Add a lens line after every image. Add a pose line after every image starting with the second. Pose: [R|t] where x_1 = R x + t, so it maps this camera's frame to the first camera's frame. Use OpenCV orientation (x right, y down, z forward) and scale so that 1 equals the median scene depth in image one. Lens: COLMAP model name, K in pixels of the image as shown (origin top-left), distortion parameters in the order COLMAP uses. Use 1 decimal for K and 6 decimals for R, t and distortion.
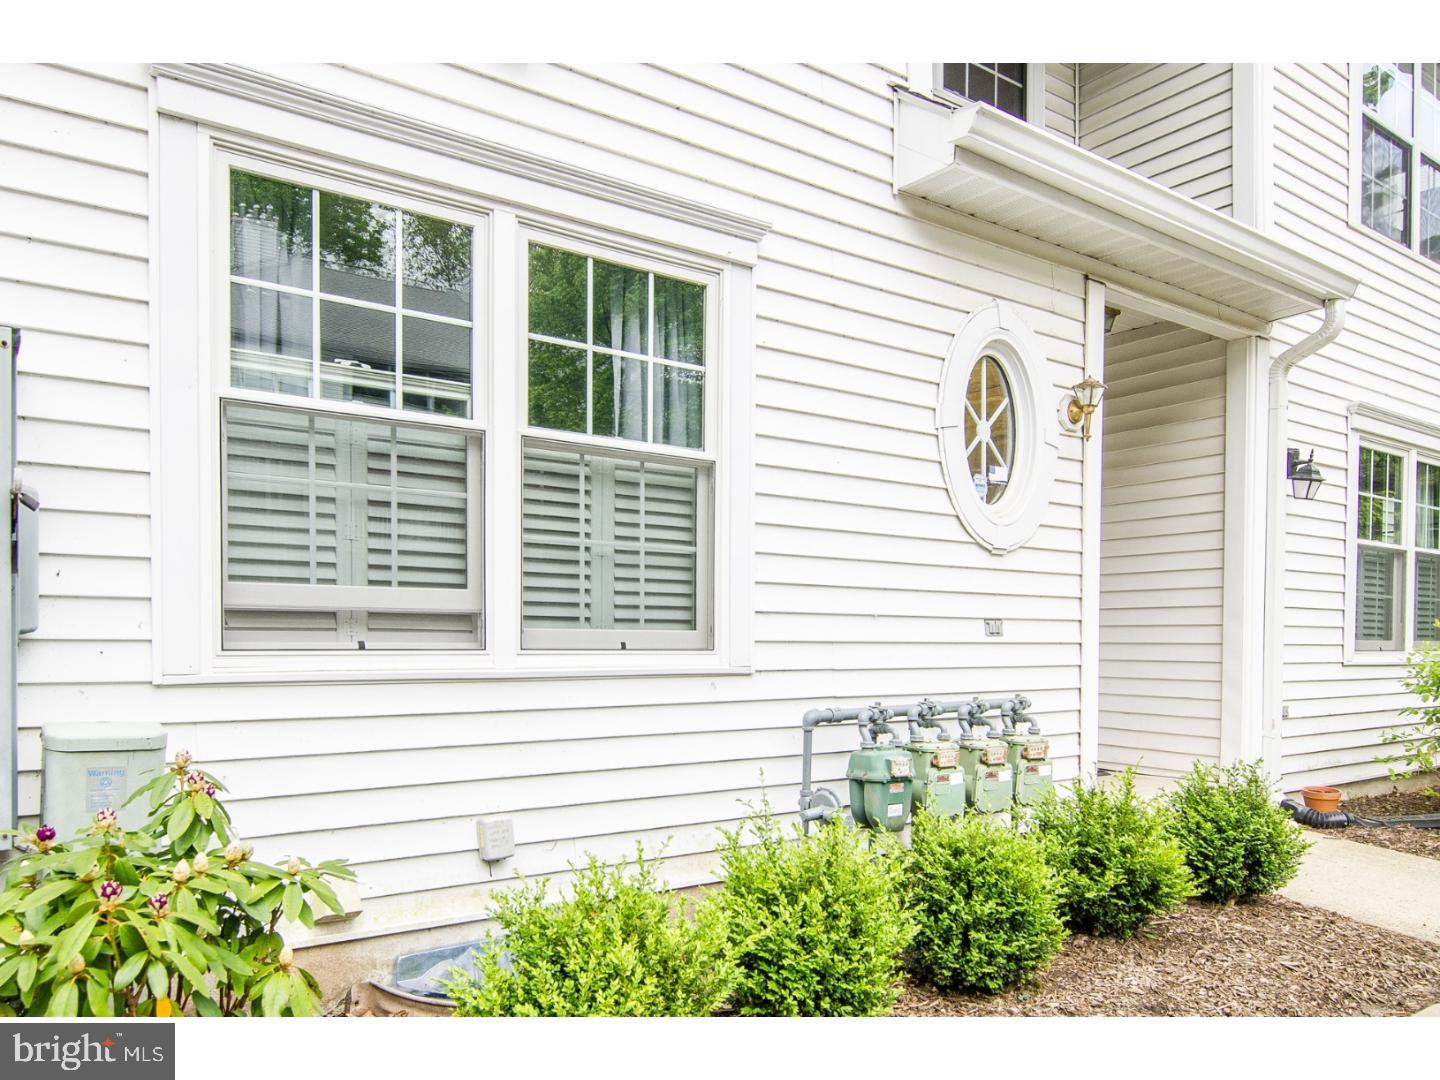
lens RADIAL K [[1035.9, 0, 720.0], [0, 1035.9, 540.0], [0, 0, 1]] dist [-0.000728, -0.000392]
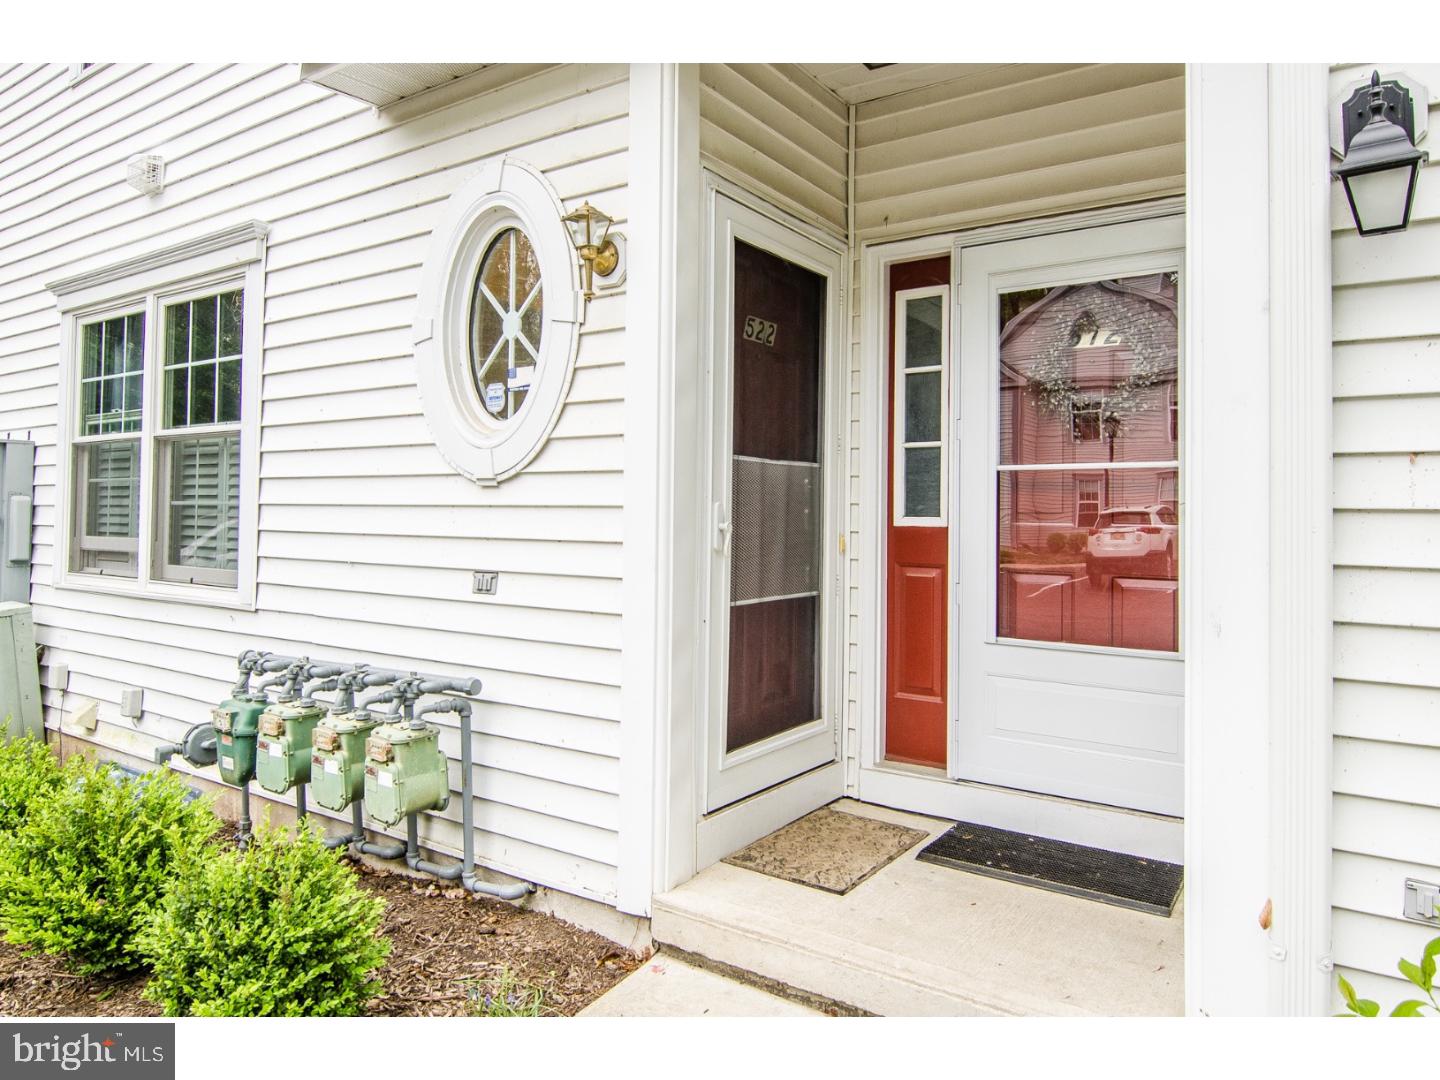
lens RADIAL K [[940.9, 0, 720.0], [0, 940.9, 540.0], [0, 0, 1]] dist [-0.003506, -0.000490]
pose [[0.338211, -0.012868, -0.940982, 1.215865], [0.036229, 0.999343, -0.000644, 0.072604], [0.940373, -0.033873, 0.338455, 1.136921]]
